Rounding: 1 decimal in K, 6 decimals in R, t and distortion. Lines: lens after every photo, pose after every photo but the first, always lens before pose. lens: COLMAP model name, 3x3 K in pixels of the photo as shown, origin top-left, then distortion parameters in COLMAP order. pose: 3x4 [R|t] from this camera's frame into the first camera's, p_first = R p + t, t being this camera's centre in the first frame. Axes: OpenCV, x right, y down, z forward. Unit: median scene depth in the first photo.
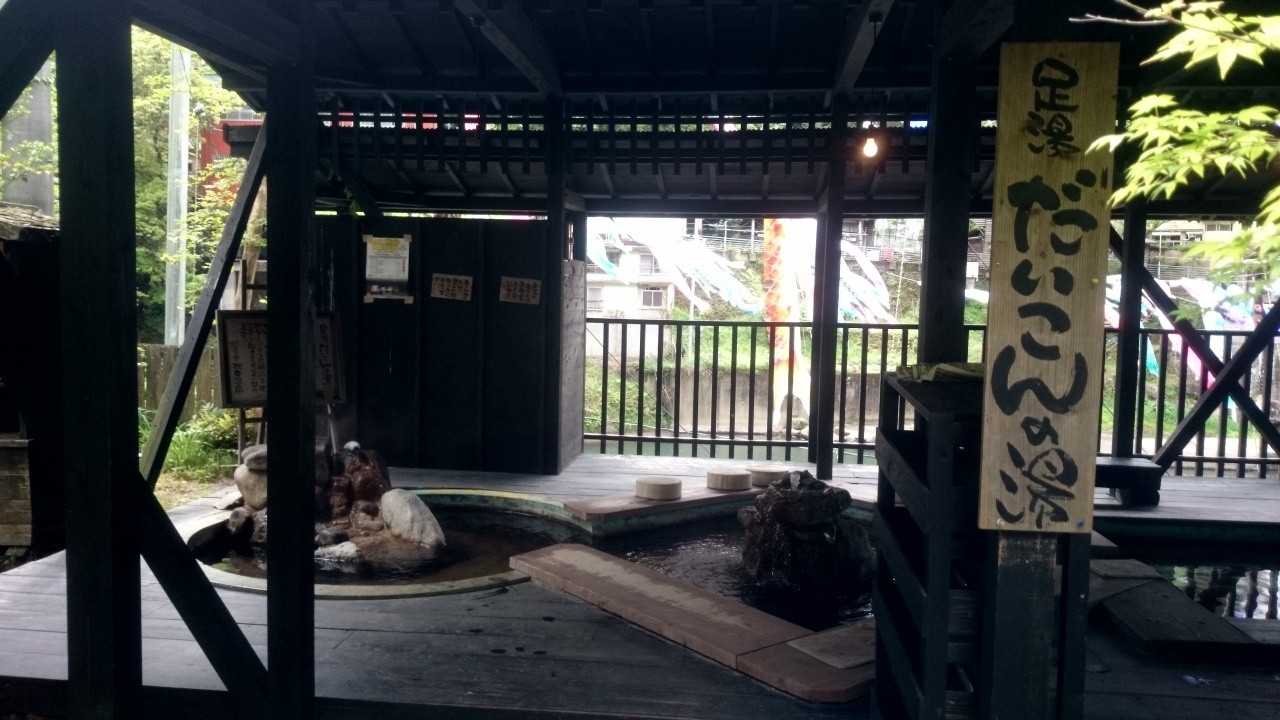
lens RADIAL K [[983.4, 0, 634.6], [0, 983.4, 362.1], [0, 0, 1]] dist [-0.007660, -0.001154]
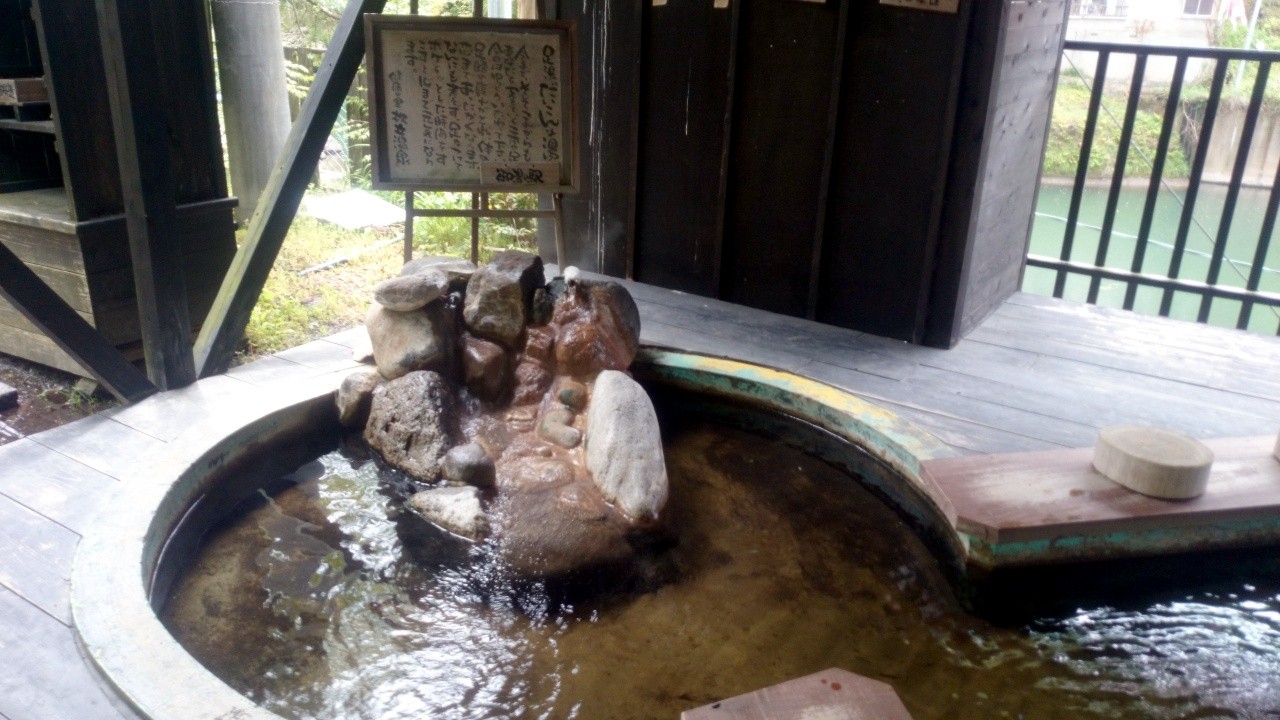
lens RADIAL K [[1012.3, 0, 646.8], [0, 1012.3, 389.1], [0, 0, 1]] dist [0.076383, -0.008673]
pose [[0.902890, 0.162225, -0.398087, -0.000903], [-0.040830, 0.954236, 0.296255, -0.027759], [0.427929, -0.251232, 0.868193, 0.487112]]
